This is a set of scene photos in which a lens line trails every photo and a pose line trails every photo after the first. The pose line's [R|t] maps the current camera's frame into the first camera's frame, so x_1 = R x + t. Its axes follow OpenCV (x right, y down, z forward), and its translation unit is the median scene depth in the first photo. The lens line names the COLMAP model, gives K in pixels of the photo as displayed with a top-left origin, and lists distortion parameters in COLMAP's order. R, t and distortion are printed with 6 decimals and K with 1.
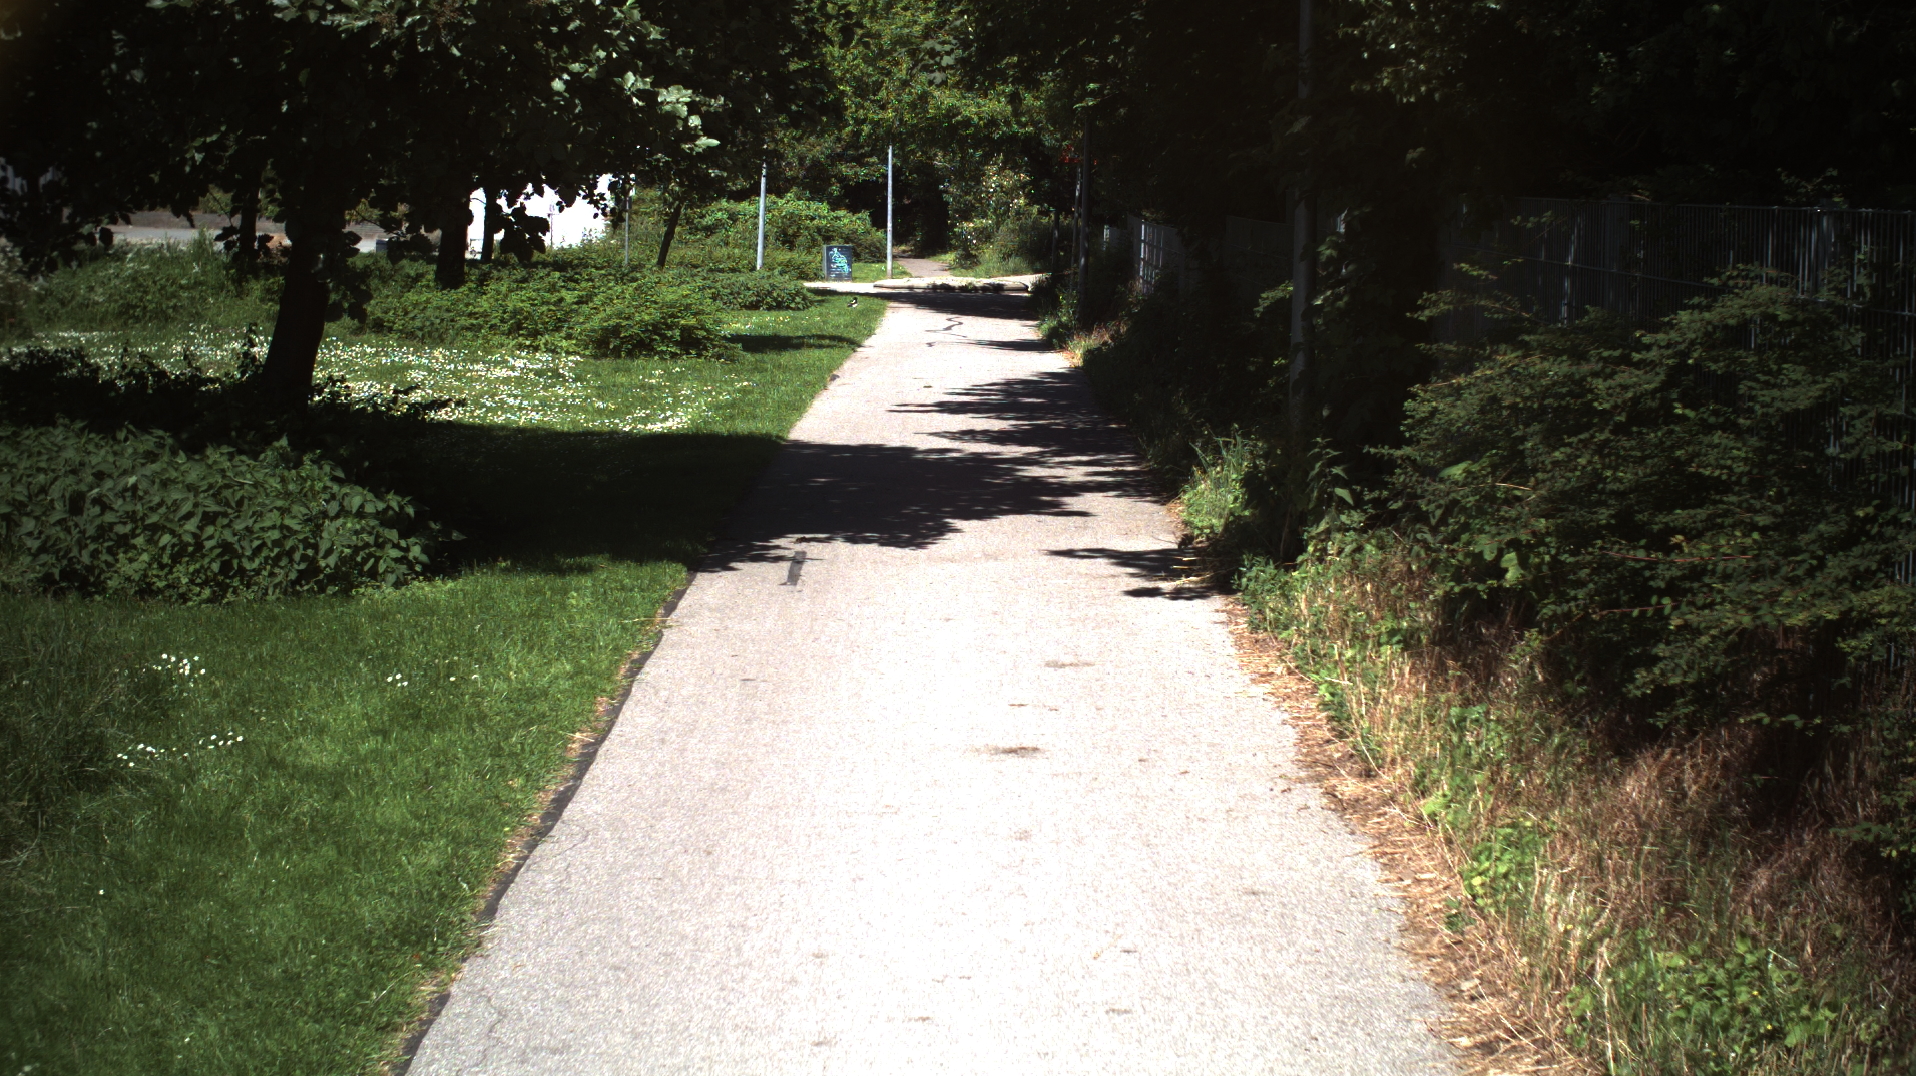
lens RADIAL K [[14095.7, 0, 956.3], [0, 14095.7, 537.1], [0, 0, 1]] dist [-4.281382, 0.000000]
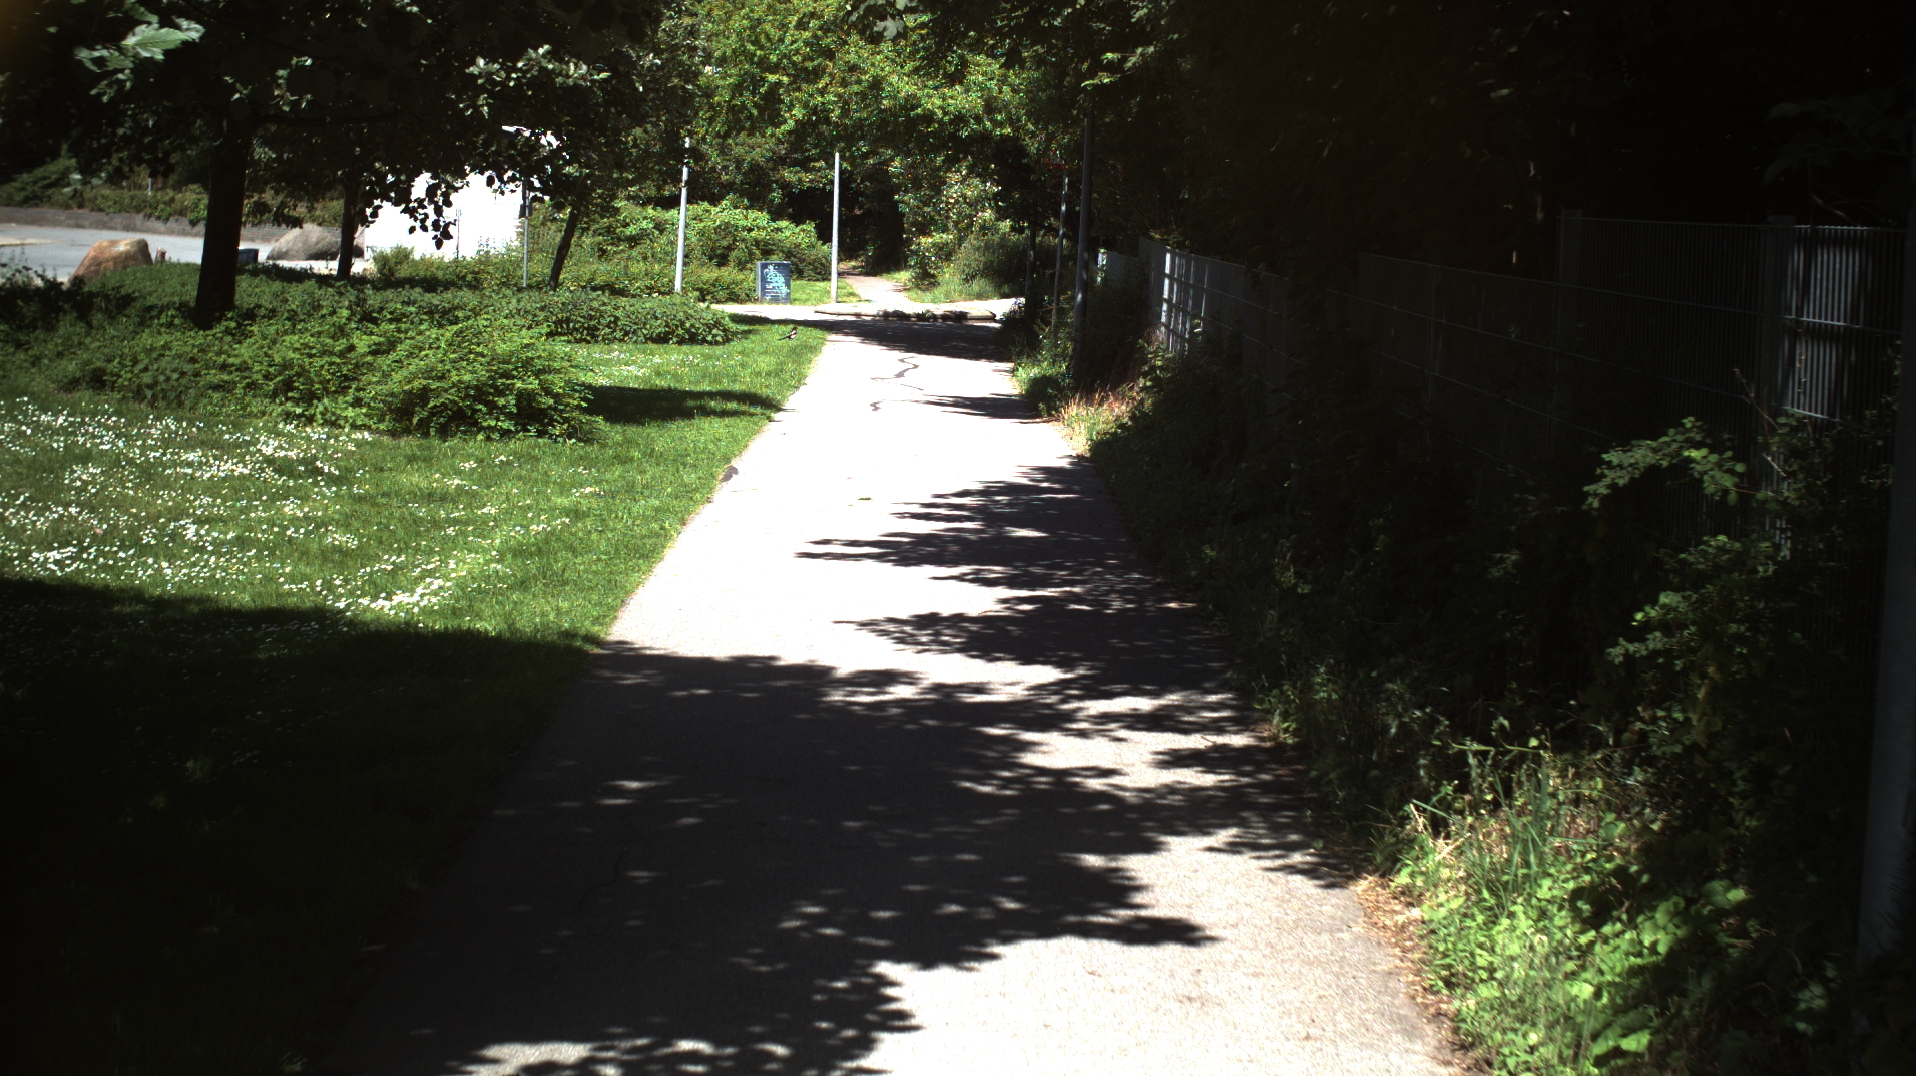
lens RADIAL K [[14095.7, 0, 938.5], [0, 14095.7, 557.3], [0, 0, 1]] dist [-4.281382, 0.000000]
pose [[0.999840, 0.017755, 0.002260, -0.000064], [-0.017756, 0.999842, 0.000735, -0.011113], [-0.002247, -0.000775, 0.999997, 0.444006]]
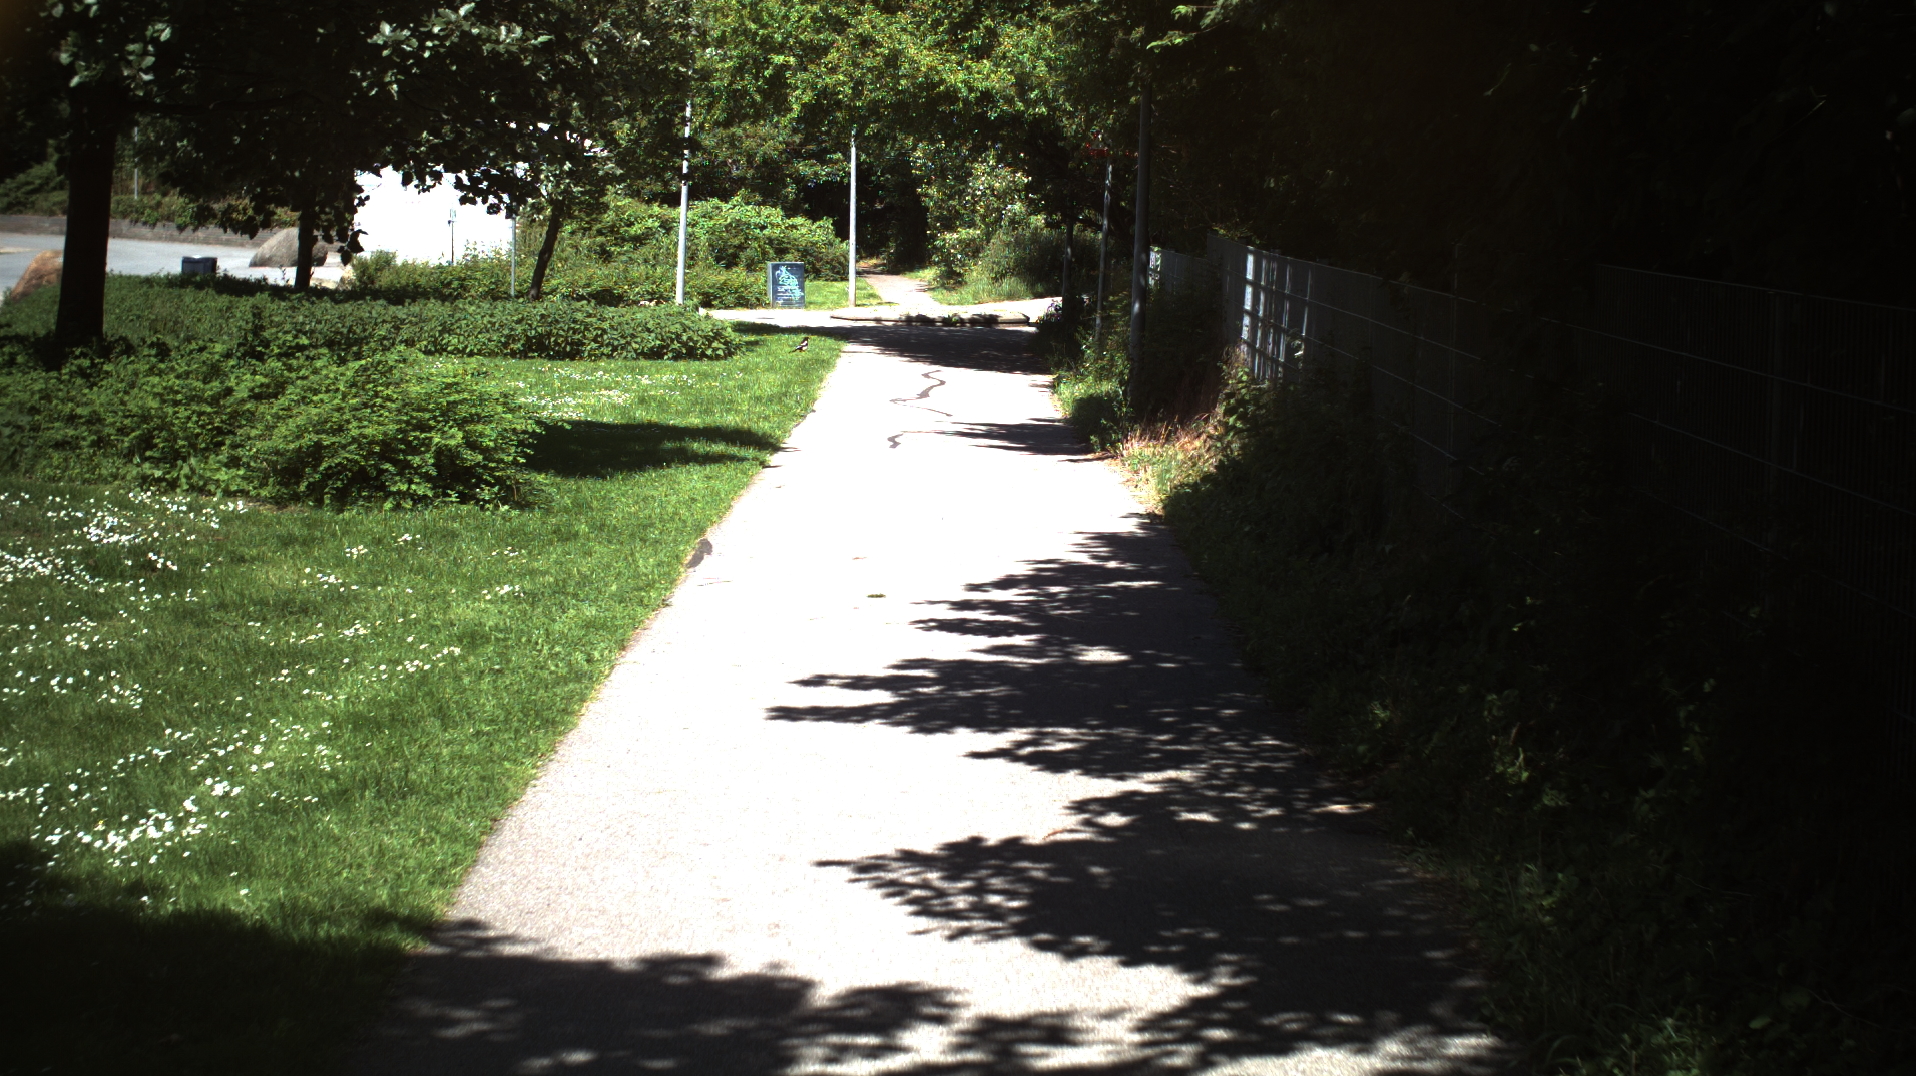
lens RADIAL K [[14095.7, 0, 981.9], [0, 14095.7, 599.2], [0, 0, 1]] dist [-4.281382, 0.000000]
pose [[0.999986, 0.004263, 0.003280, 0.000042], [-0.004277, 0.999982, 0.004295, -0.016694], [-0.003261, -0.004309, 0.999985, 0.666577]]
